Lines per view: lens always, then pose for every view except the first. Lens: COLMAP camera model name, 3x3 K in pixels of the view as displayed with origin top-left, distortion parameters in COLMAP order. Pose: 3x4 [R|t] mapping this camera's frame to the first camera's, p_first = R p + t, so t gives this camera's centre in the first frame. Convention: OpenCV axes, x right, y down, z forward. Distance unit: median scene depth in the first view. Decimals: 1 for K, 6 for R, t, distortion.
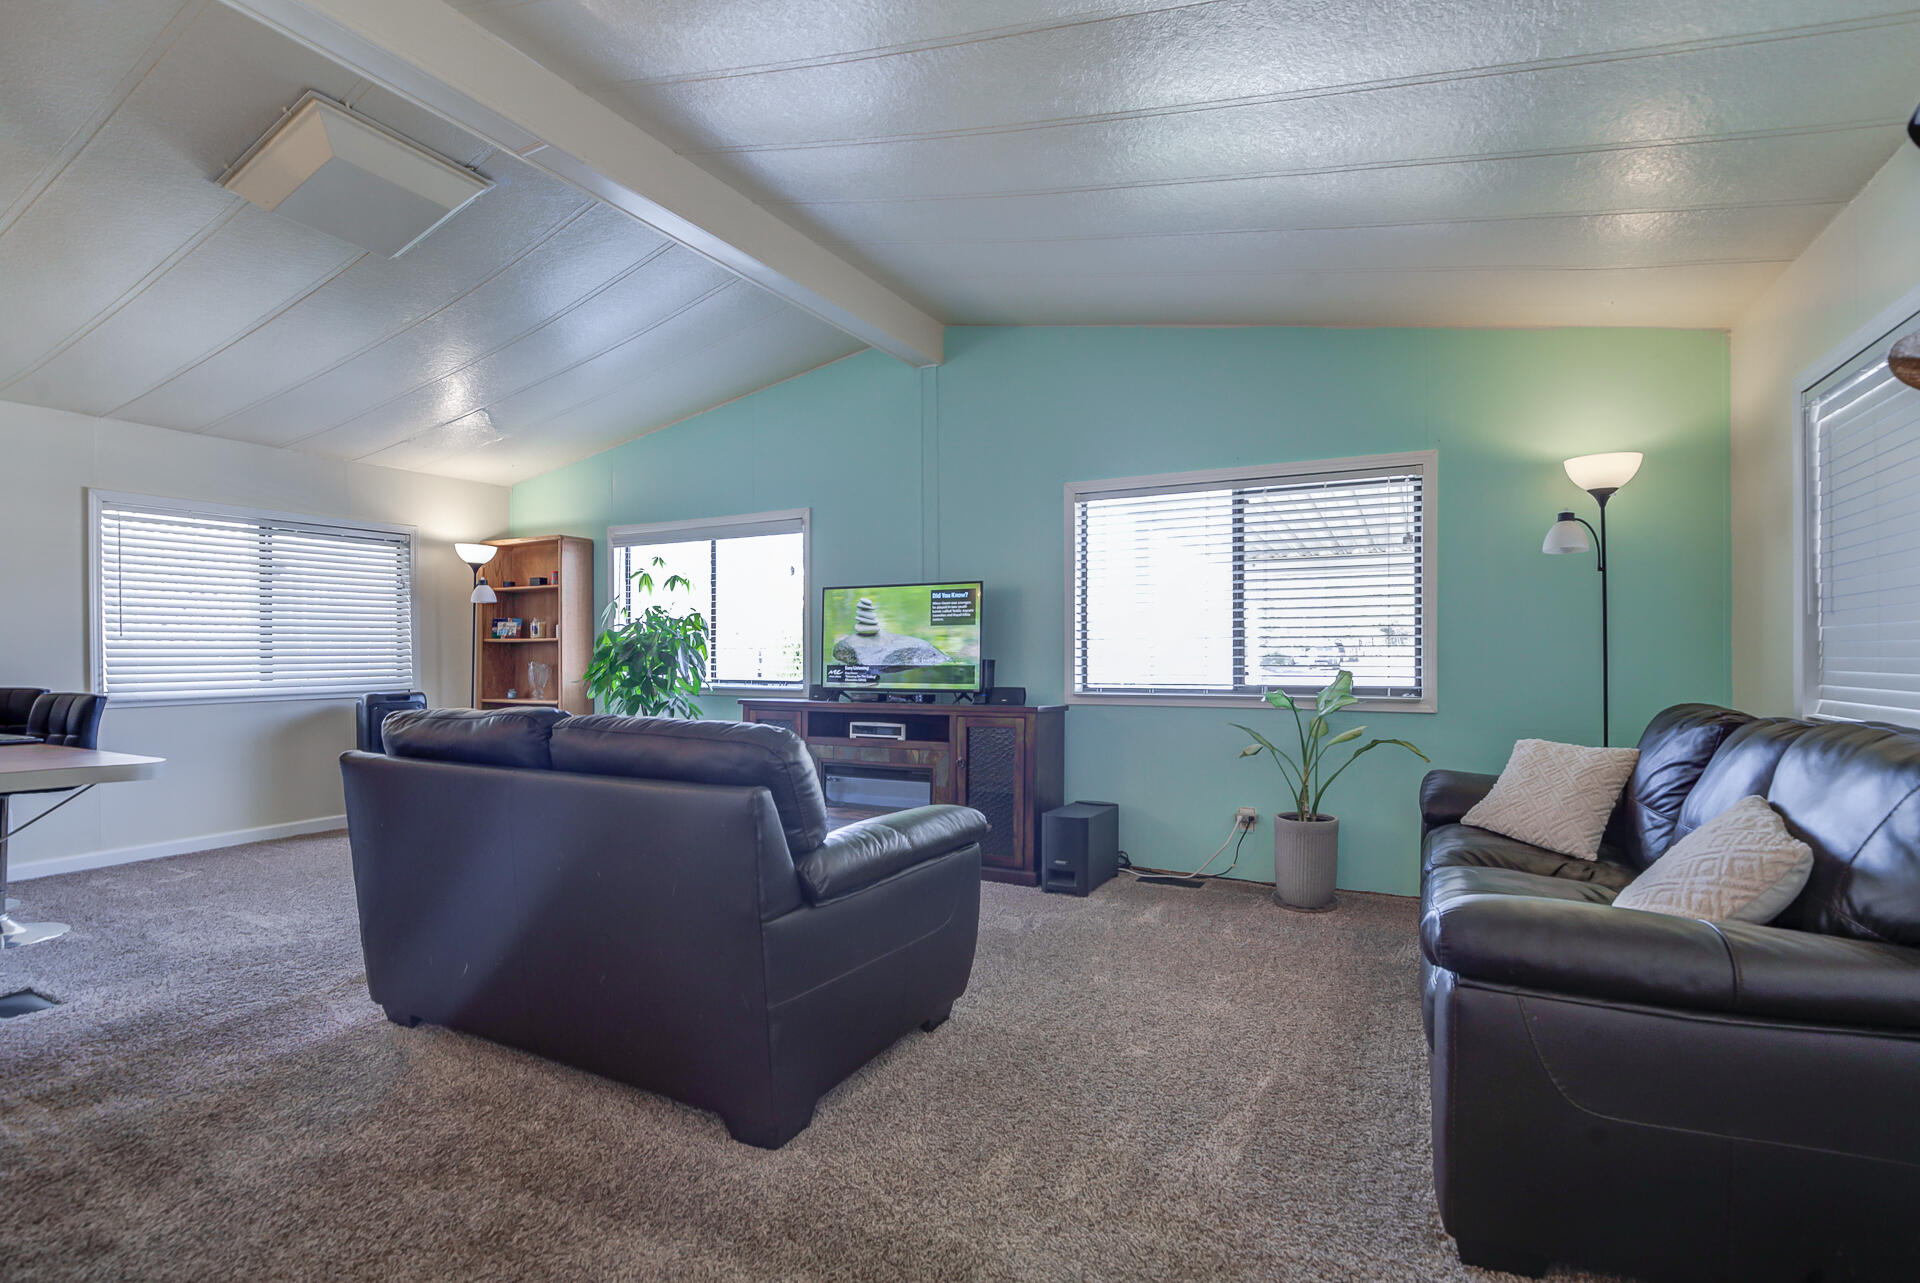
lens RADIAL K [[908.2, 0, 960.0], [0, 908.2, 641.5], [0, 0, 1]] dist [-0.036835, 0.008911]
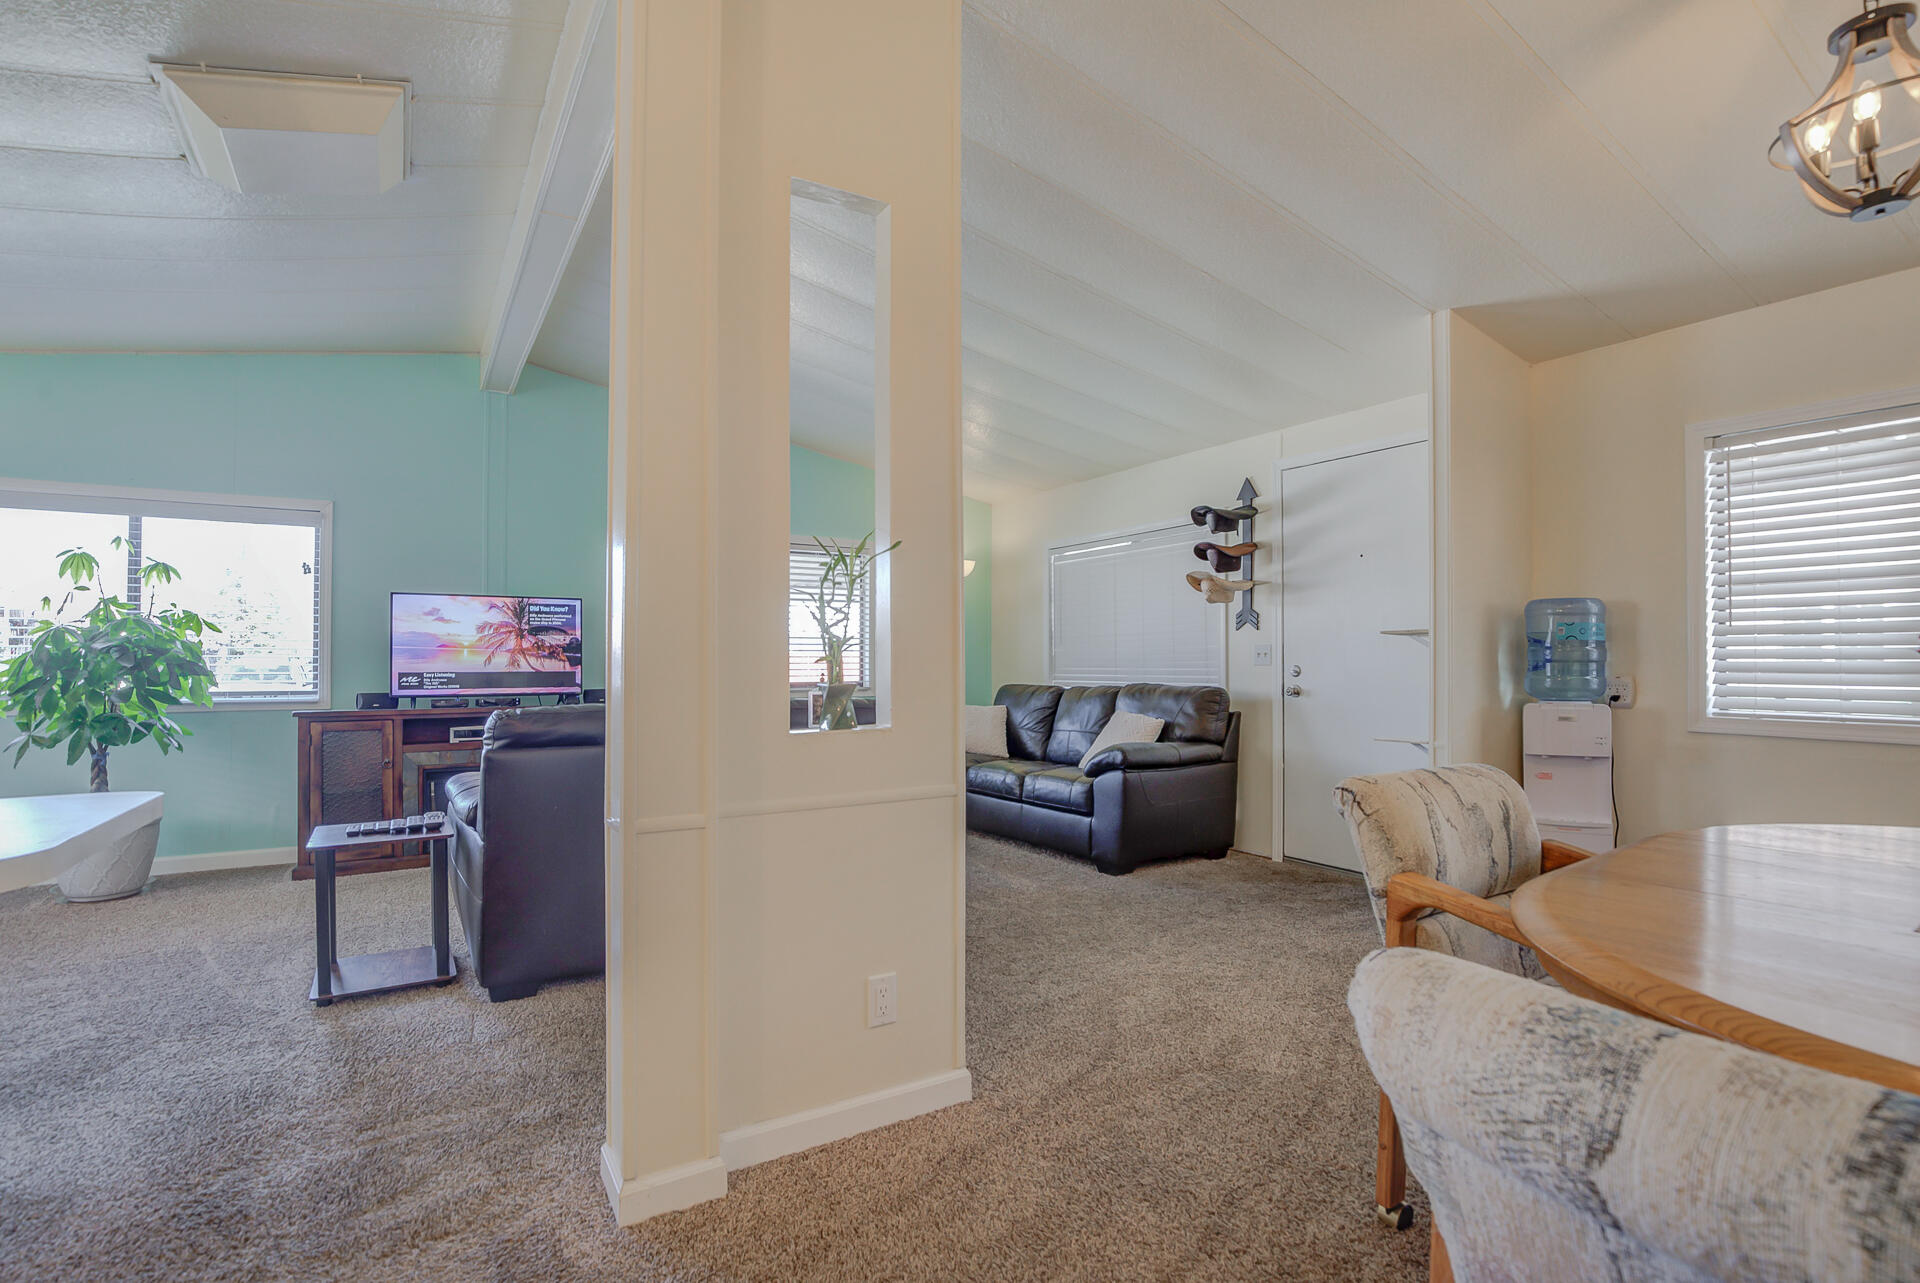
lens RADIAL K [[908.2, 0, 960.0], [0, 908.2, 641.5], [0, 0, 1]] dist [-0.036835, 0.008911]
pose [[0.507898, 0.020977, 0.861162, -0.727905], [-0.010682, 0.999780, -0.018053, 0.004274], [-0.861351, -0.000030, 0.508010, -0.009105]]
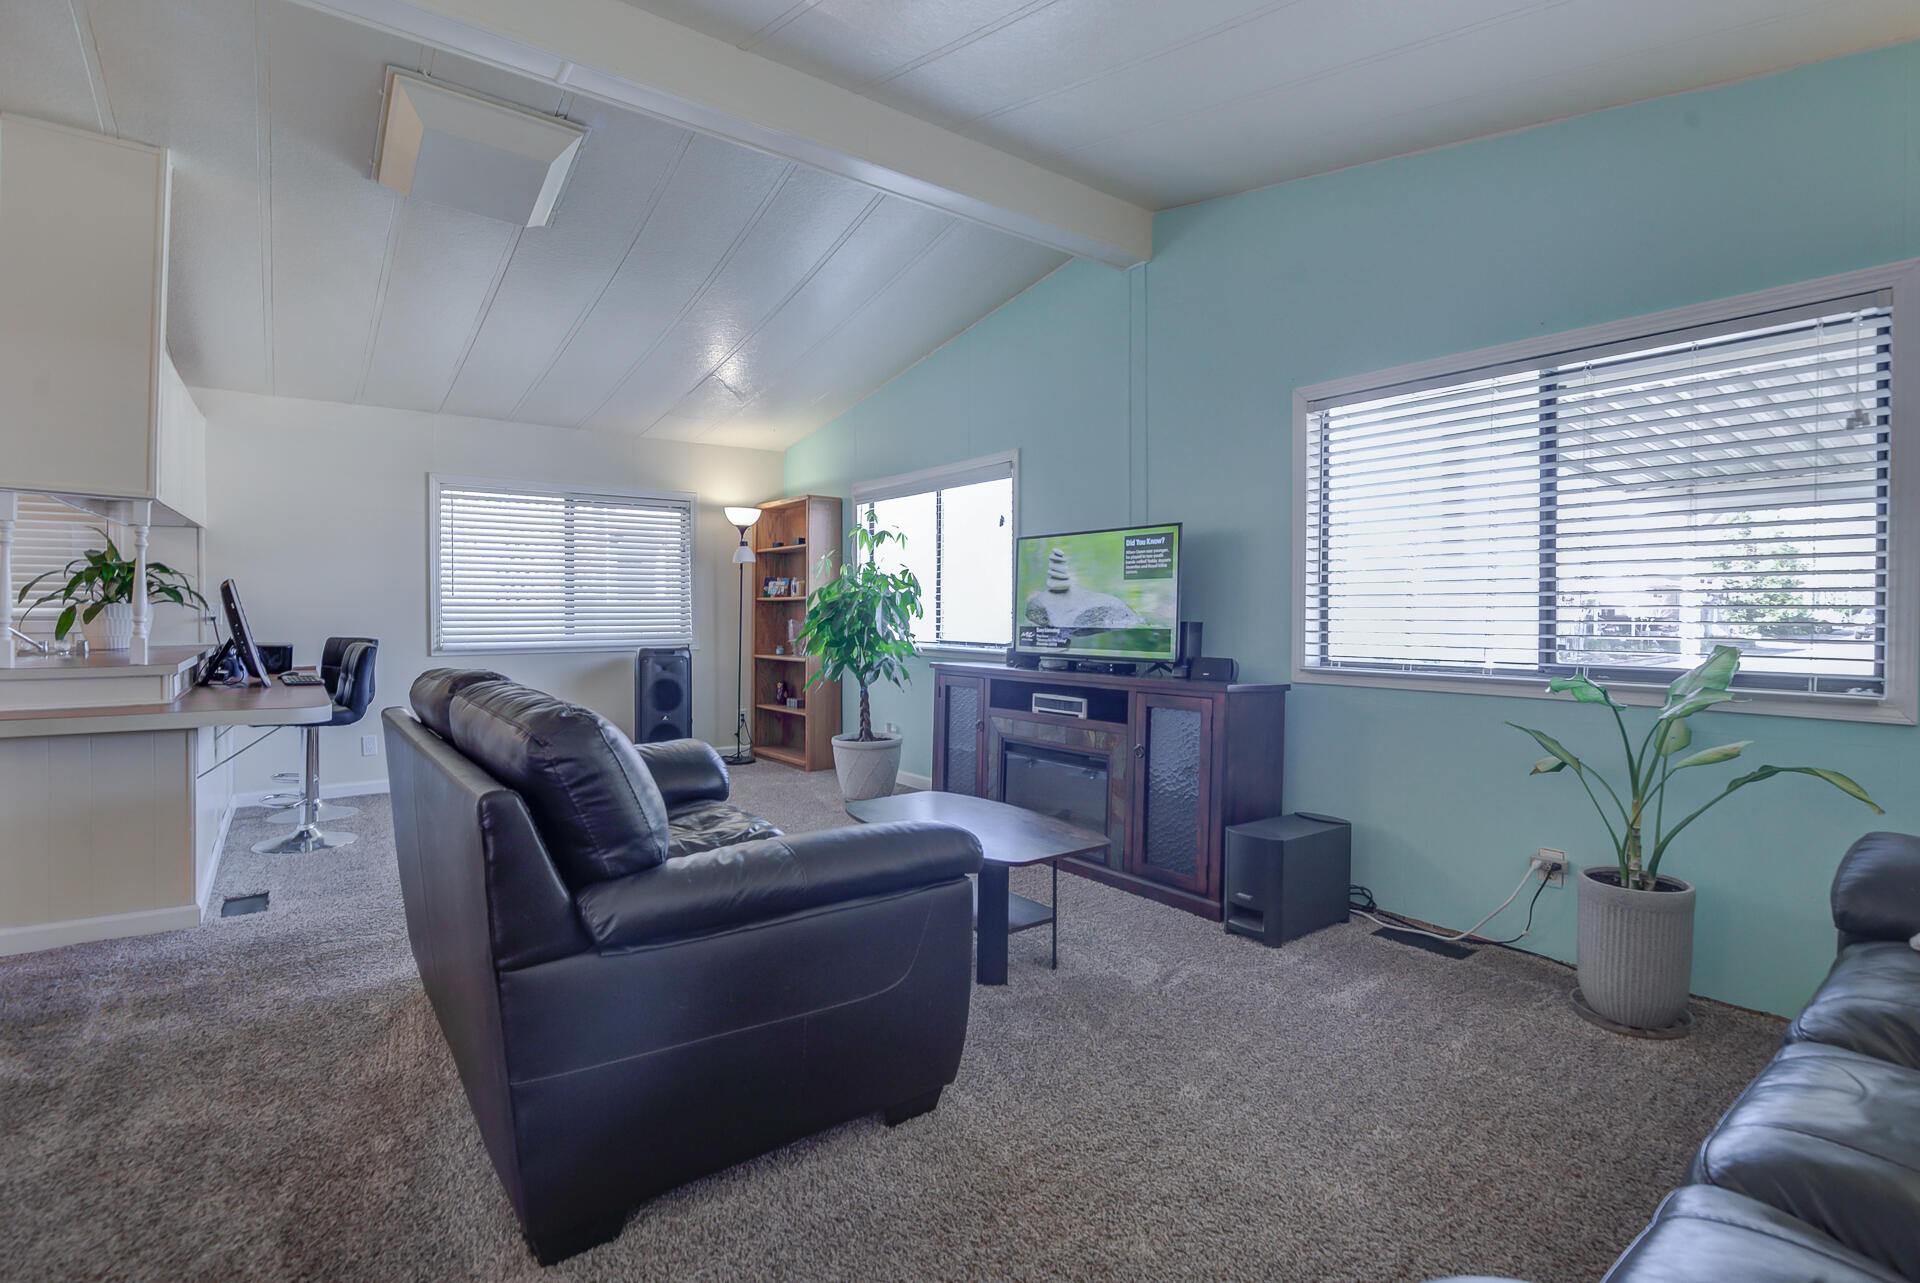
lens RADIAL K [[901.6, 0, 950.4], [0, 901.6, 615.8], [0, 0, 1]] dist [-0.028650, 0.000985]
pose [[0.902485, 0.006451, -0.430672, 0.181099], [0.001184, 0.999847, 0.017458, 0.000735], [0.430719, -0.016266, 0.902340, 0.204839]]
